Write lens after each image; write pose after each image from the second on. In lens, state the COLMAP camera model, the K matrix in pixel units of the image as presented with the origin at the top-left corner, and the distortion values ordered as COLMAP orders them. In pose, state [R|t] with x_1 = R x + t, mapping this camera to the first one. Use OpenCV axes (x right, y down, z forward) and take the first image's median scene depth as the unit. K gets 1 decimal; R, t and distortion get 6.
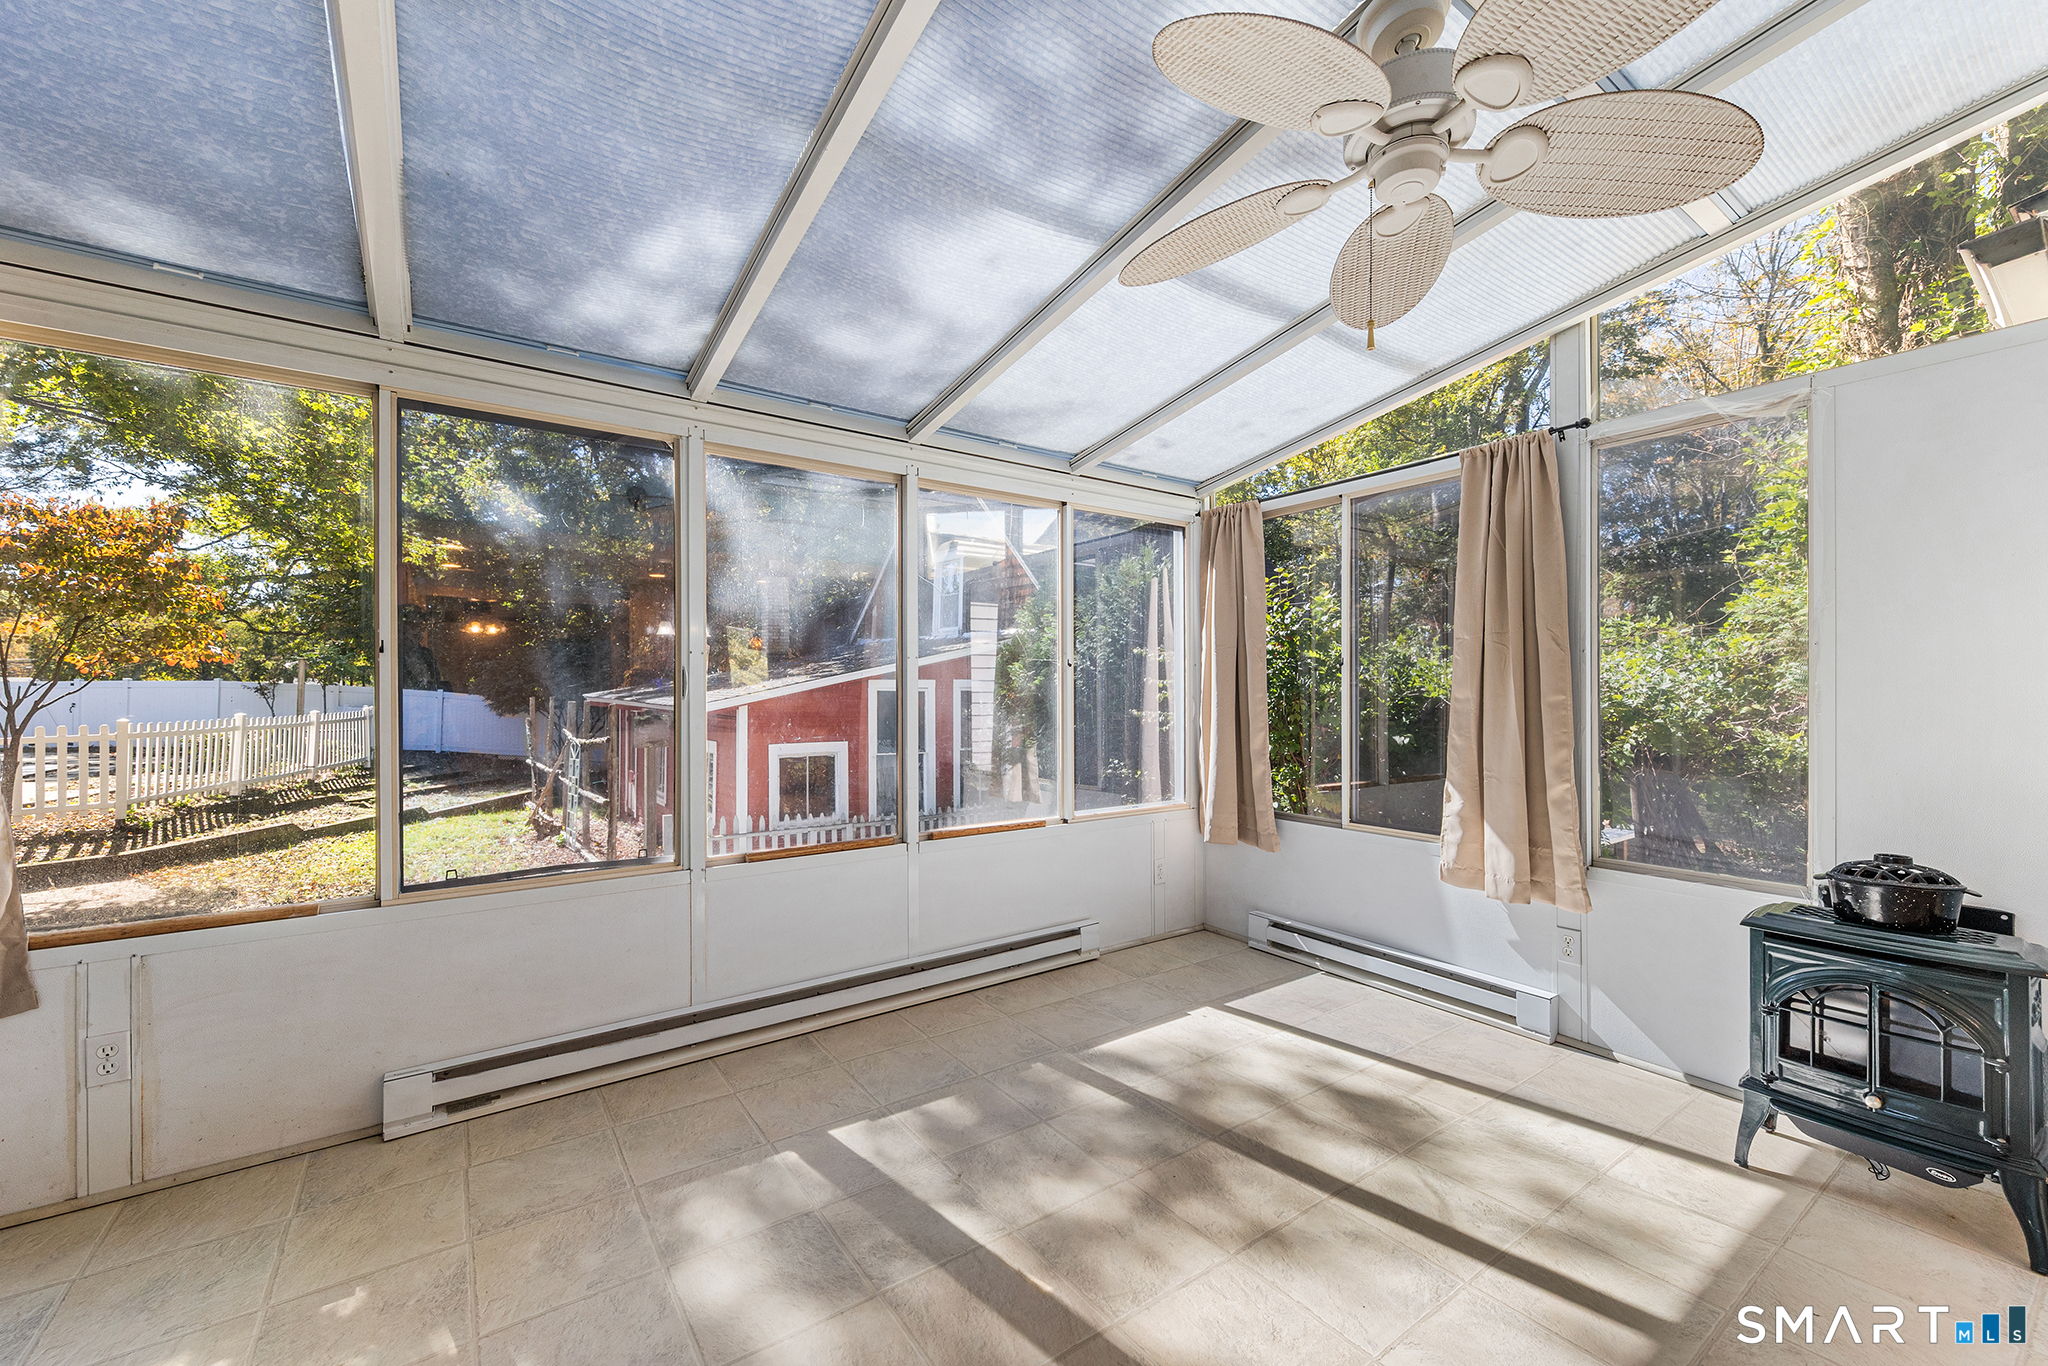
lens RADIAL K [[818.3, 0, 1016.9], [0, 818.3, 690.2], [0, 0, 1]] dist [0.010389, -0.000300]
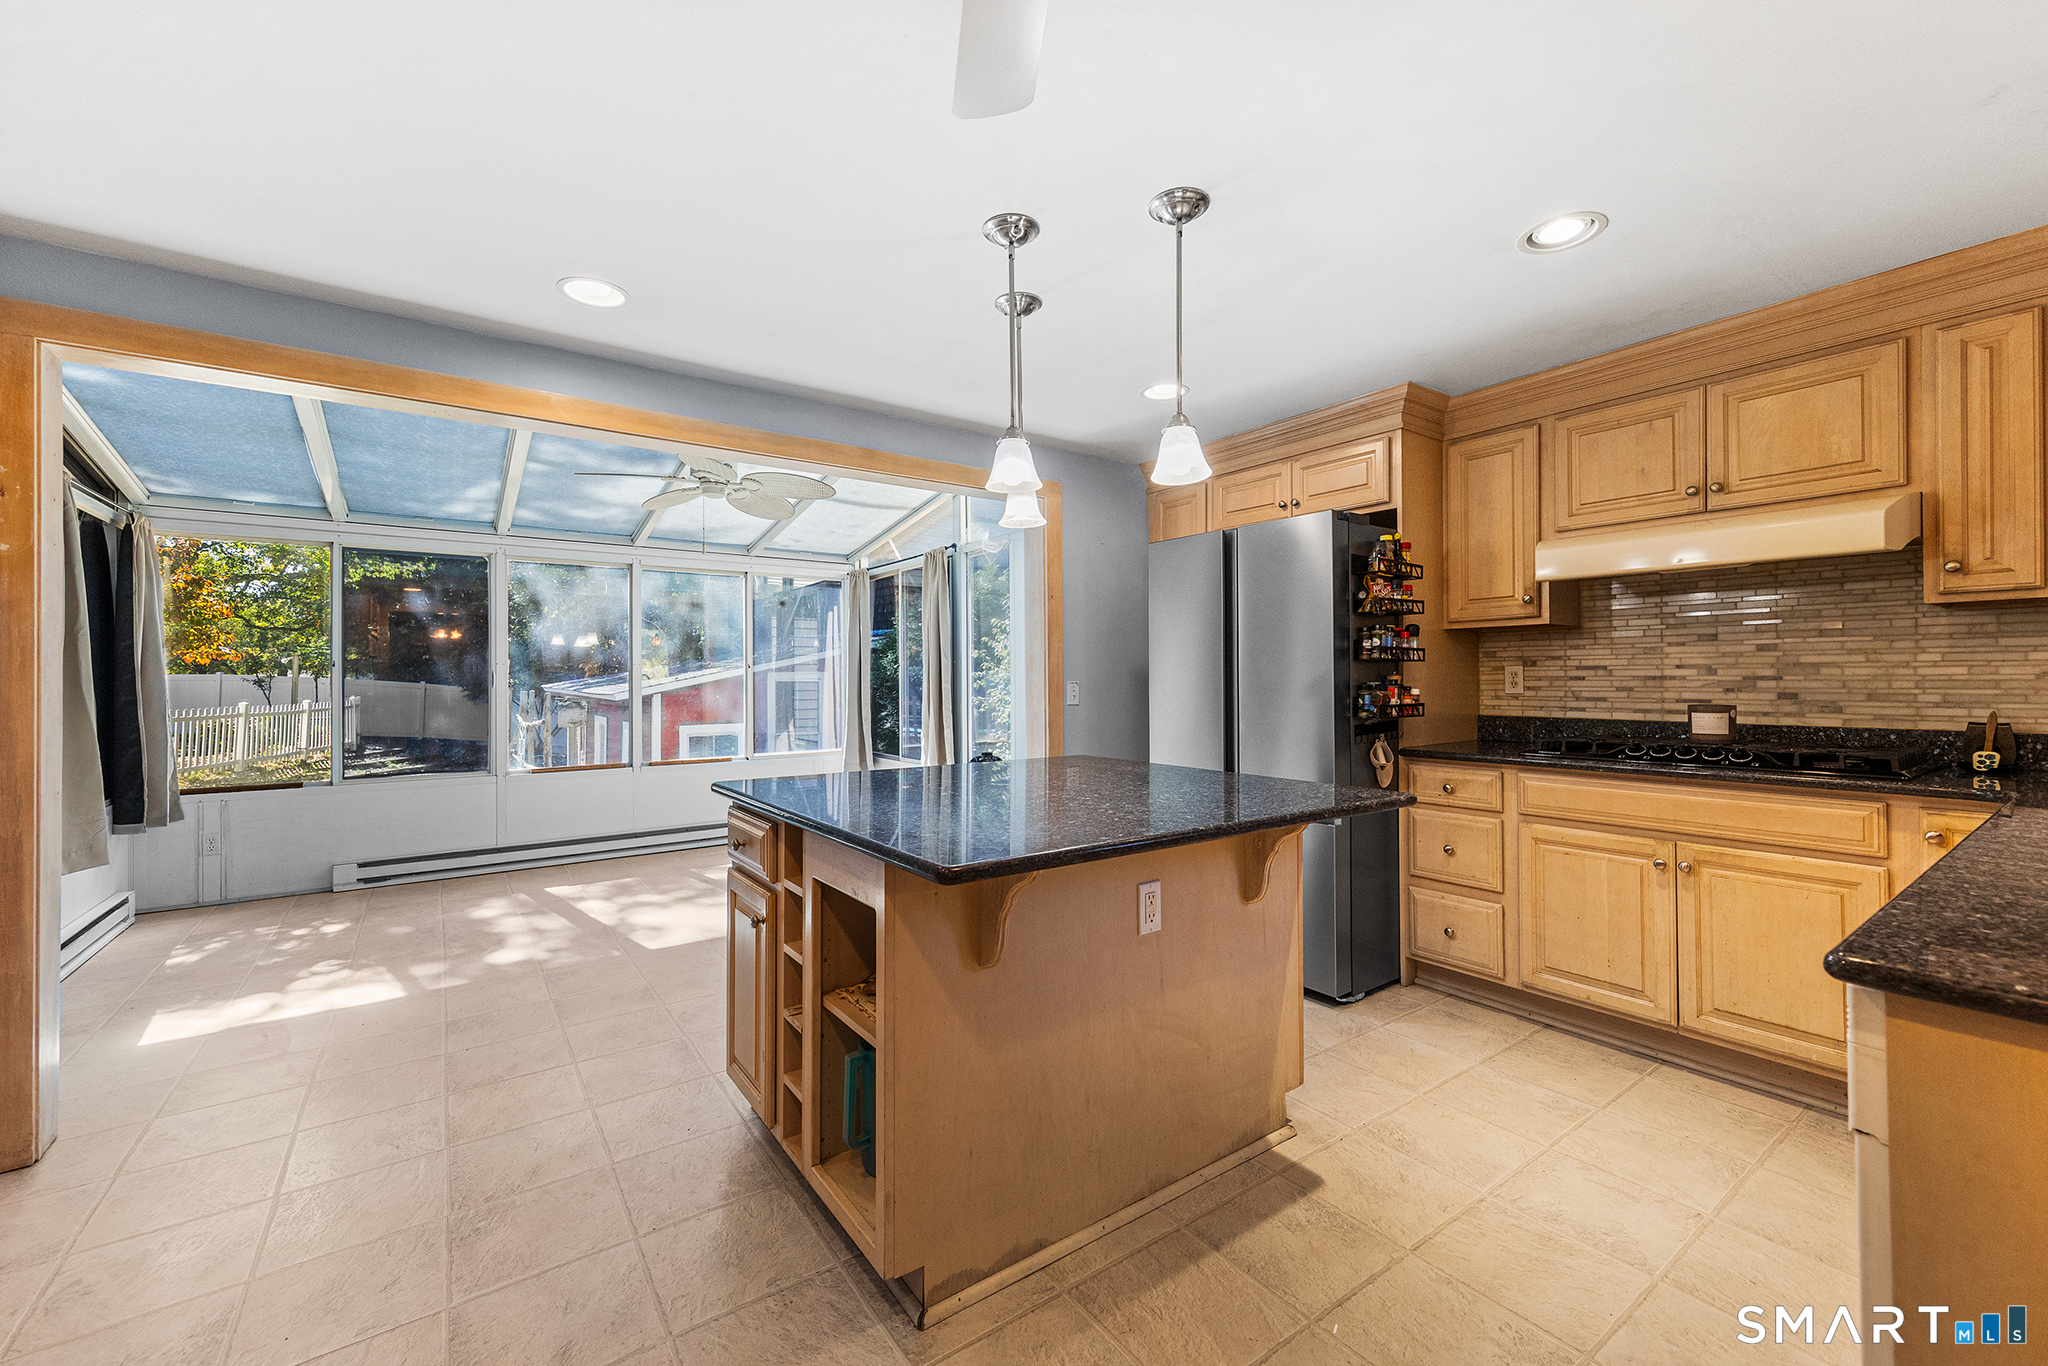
lens RADIAL K [[818.3, 0, 1018.7], [0, 818.3, 671.9], [0, 0, 1]] dist [0.010389, -0.000300]
pose [[0.999979, -0.003927, 0.005246, 0.168192], [0.003971, 0.999956, -0.008506, -0.001180], [-0.005213, 0.008527, 0.999950, -0.193900]]
